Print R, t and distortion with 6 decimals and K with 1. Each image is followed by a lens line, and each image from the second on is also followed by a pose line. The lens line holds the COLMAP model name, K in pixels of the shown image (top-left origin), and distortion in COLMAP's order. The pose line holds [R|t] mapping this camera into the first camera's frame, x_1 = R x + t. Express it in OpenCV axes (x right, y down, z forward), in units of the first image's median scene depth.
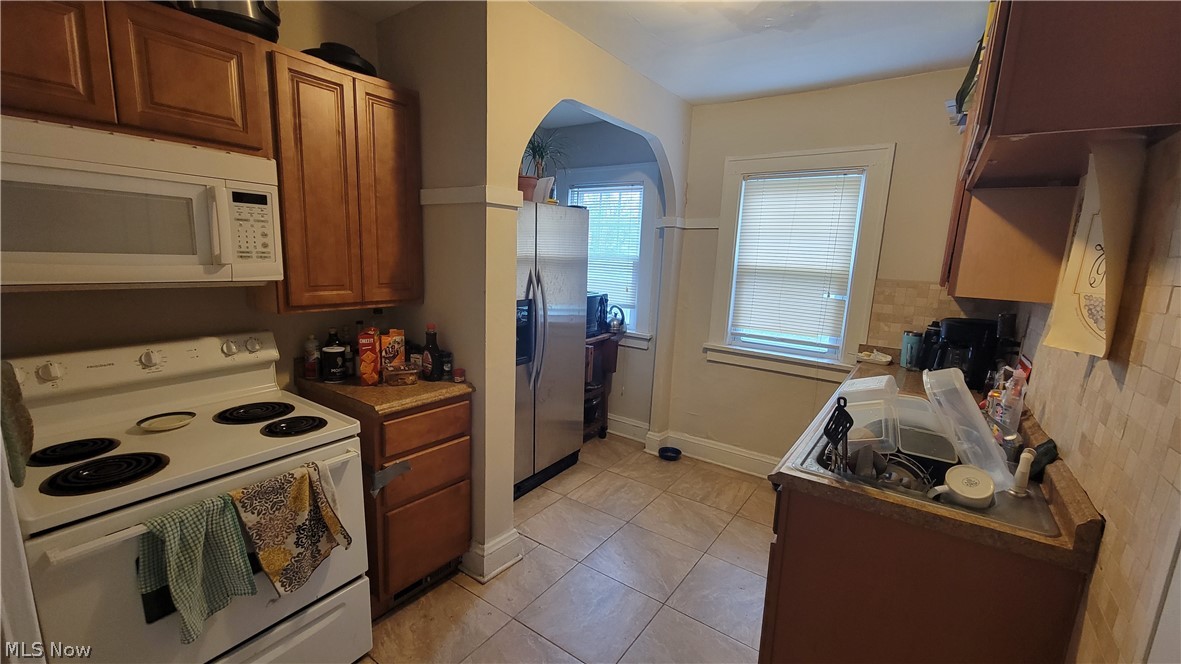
lens RADIAL K [[479.3, 0, 586.3], [0, 479.3, 342.5], [0, 0, 1]] dist [-0.005973, 0.000143]
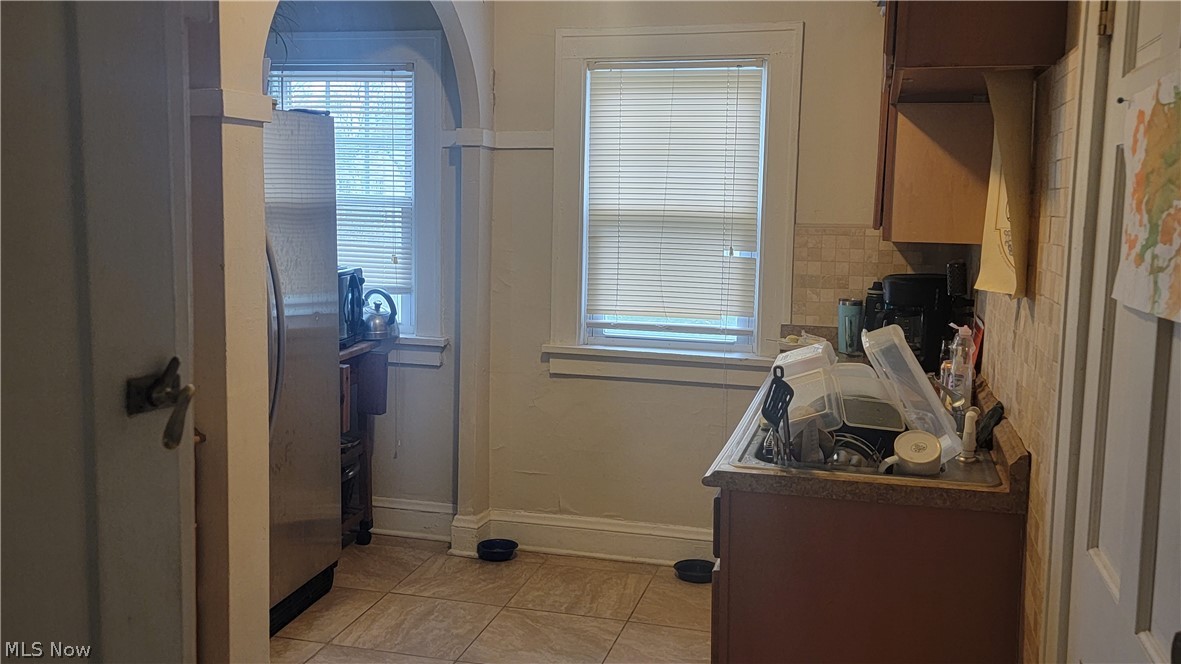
lens RADIAL K [[1058.0, 0, 591.0], [0, 1058.0, 325.7], [0, 0, 1]] dist [0.067855, -0.014030]
pose [[0.935274, -0.066163, 0.347685, -0.166275], [0.084683, 0.995670, -0.038327, 0.037413], [-0.343644, 0.065290, 0.936828, -0.252268]]
